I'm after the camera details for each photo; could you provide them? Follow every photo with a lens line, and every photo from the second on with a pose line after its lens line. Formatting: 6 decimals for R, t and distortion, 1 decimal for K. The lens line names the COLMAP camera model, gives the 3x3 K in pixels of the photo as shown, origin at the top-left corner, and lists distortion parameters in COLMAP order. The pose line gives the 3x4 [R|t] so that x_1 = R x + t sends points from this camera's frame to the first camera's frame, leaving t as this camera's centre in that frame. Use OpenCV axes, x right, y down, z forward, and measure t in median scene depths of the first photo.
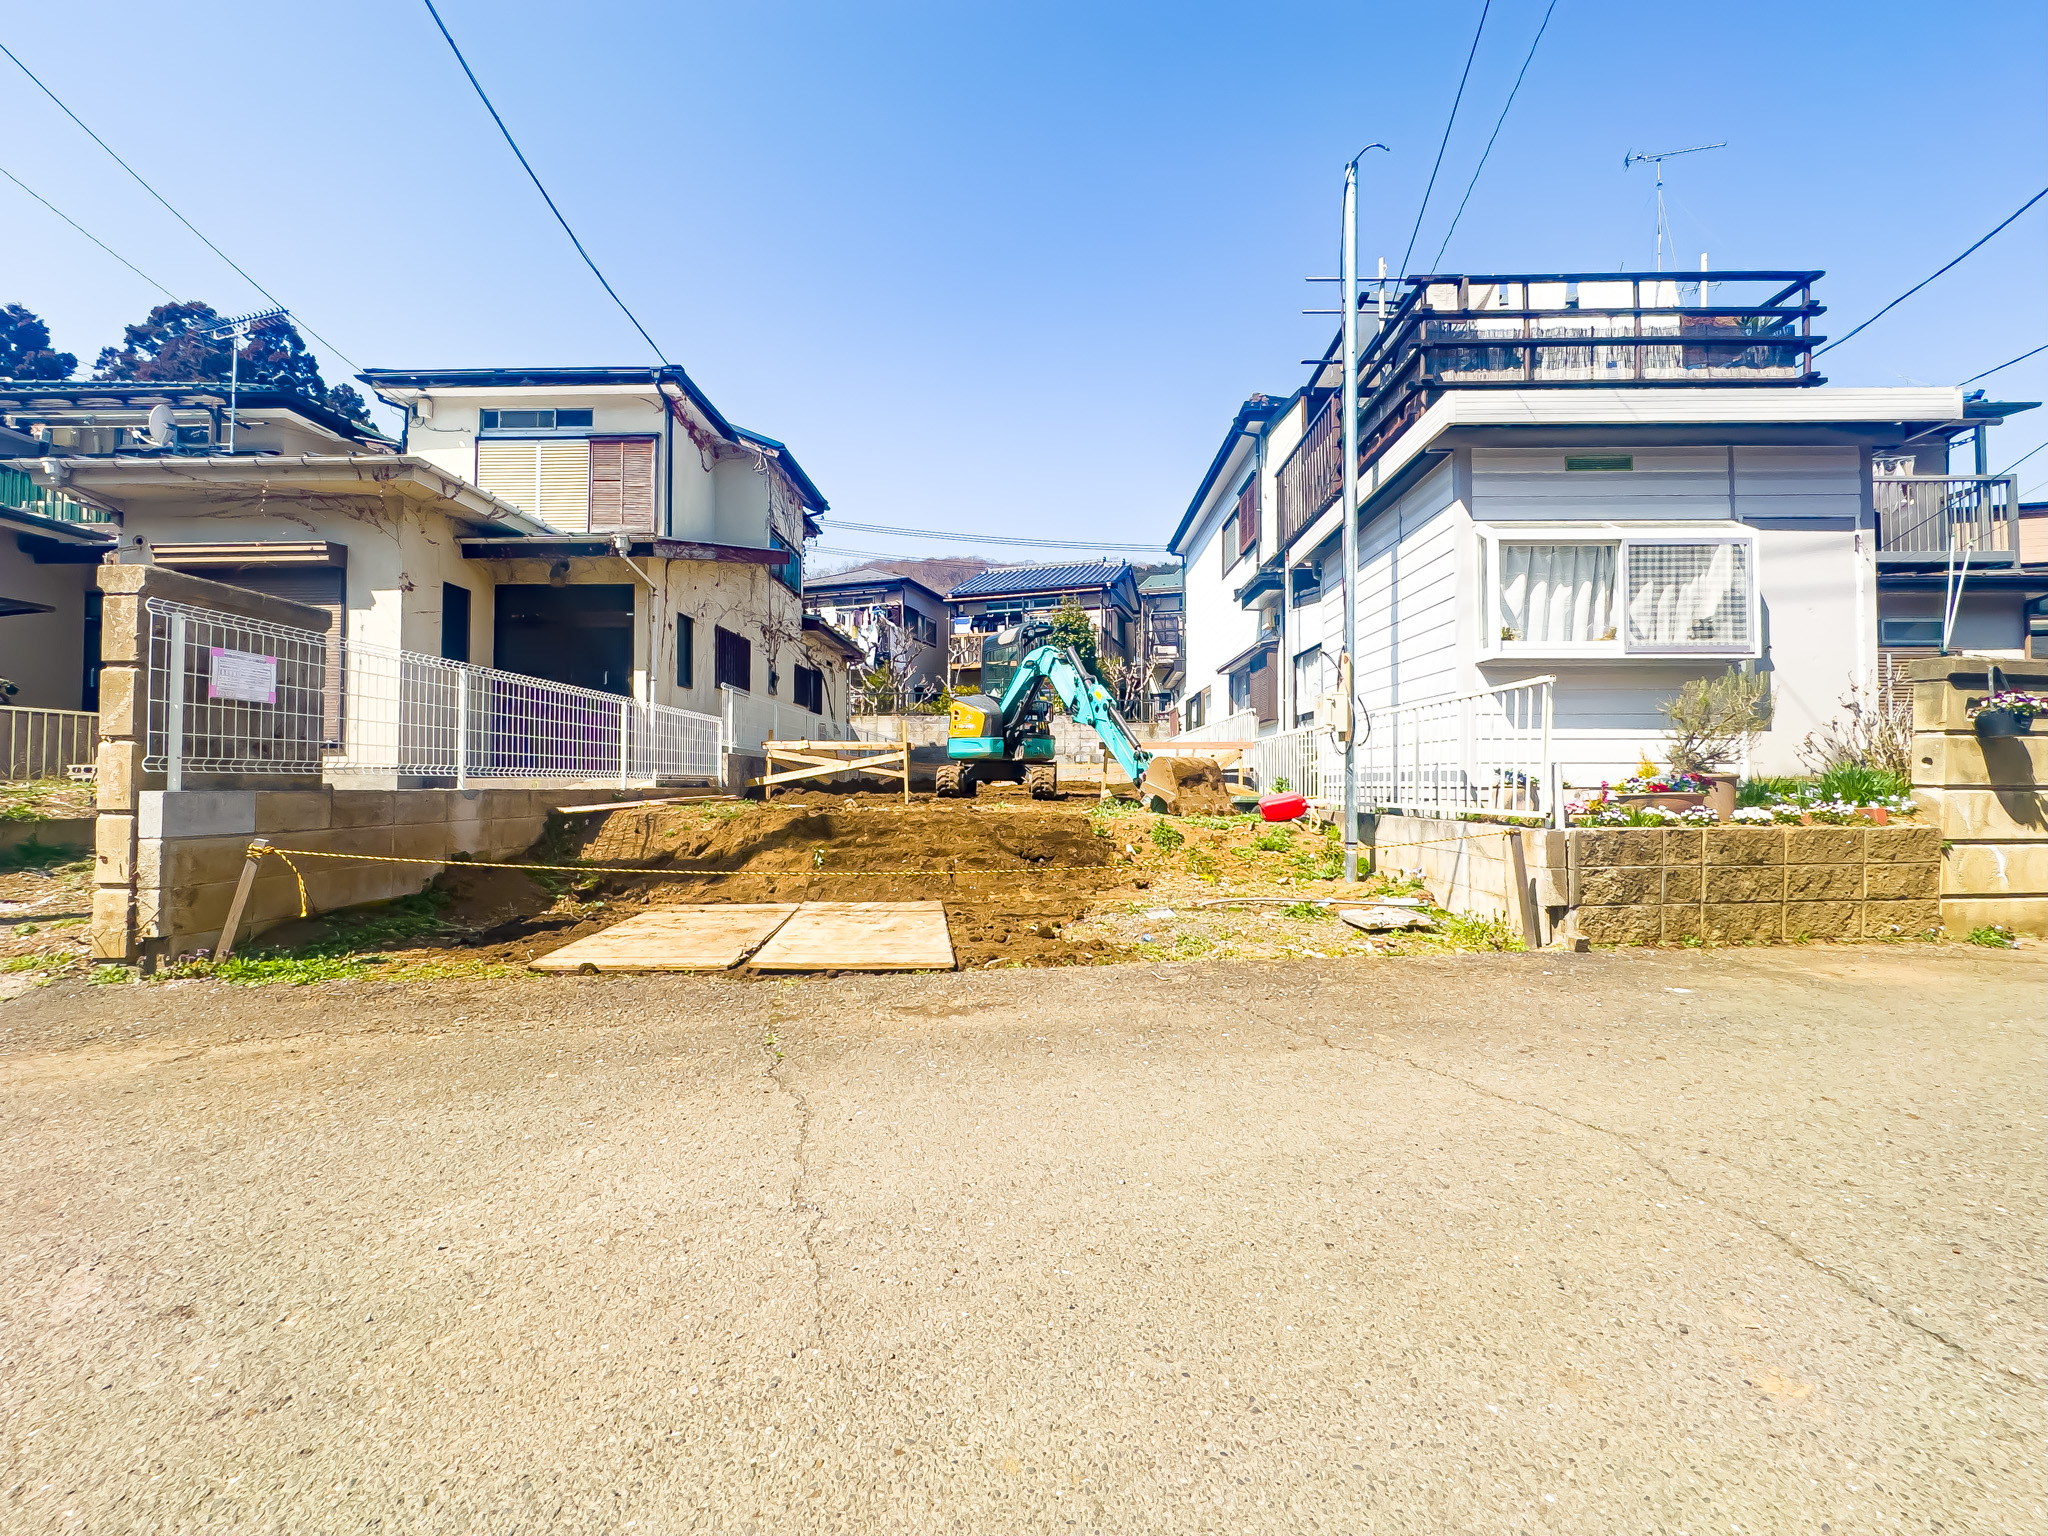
lens RADIAL K [[819.2, 0, 1022.6], [0, 819.2, 764.4], [0, 0, 1]] dist [-0.004105, 0.000761]
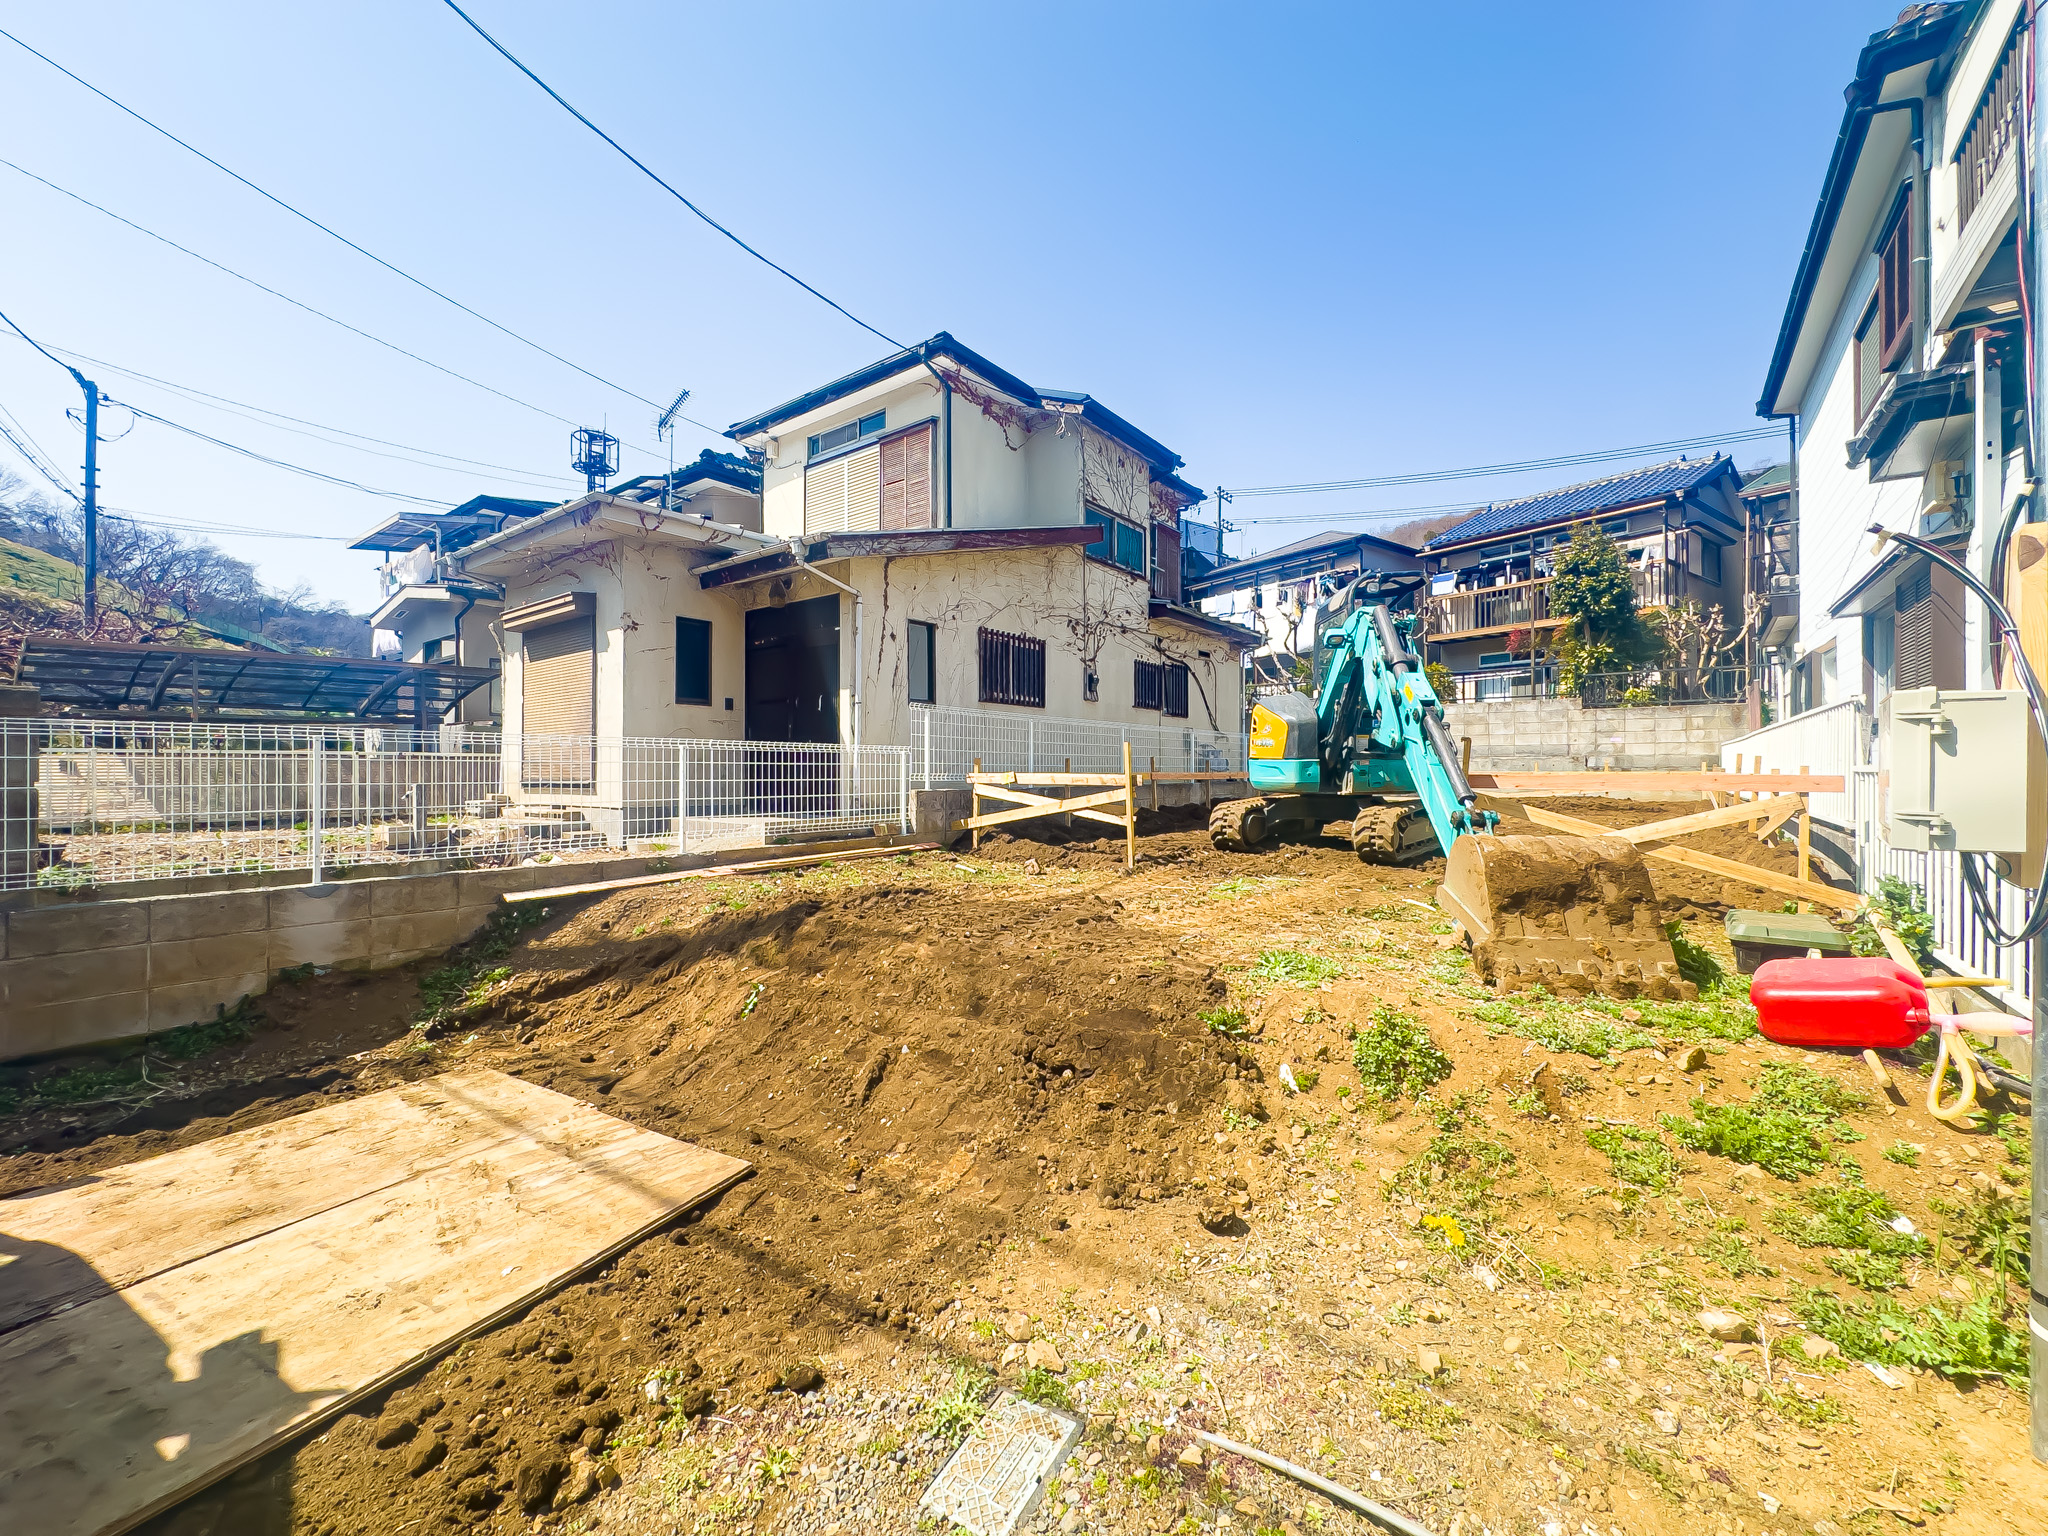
lens RADIAL K [[822.1, 0, 1023.2], [0, 822.1, 763.8], [0, 0, 1]] dist [-0.003099, 0.000233]
pose [[0.807333, -0.005272, -0.590073, 0.194548], [0.015761, 0.999796, 0.012632, -0.047598], [0.589886, -0.019498, 0.807251, 0.409969]]
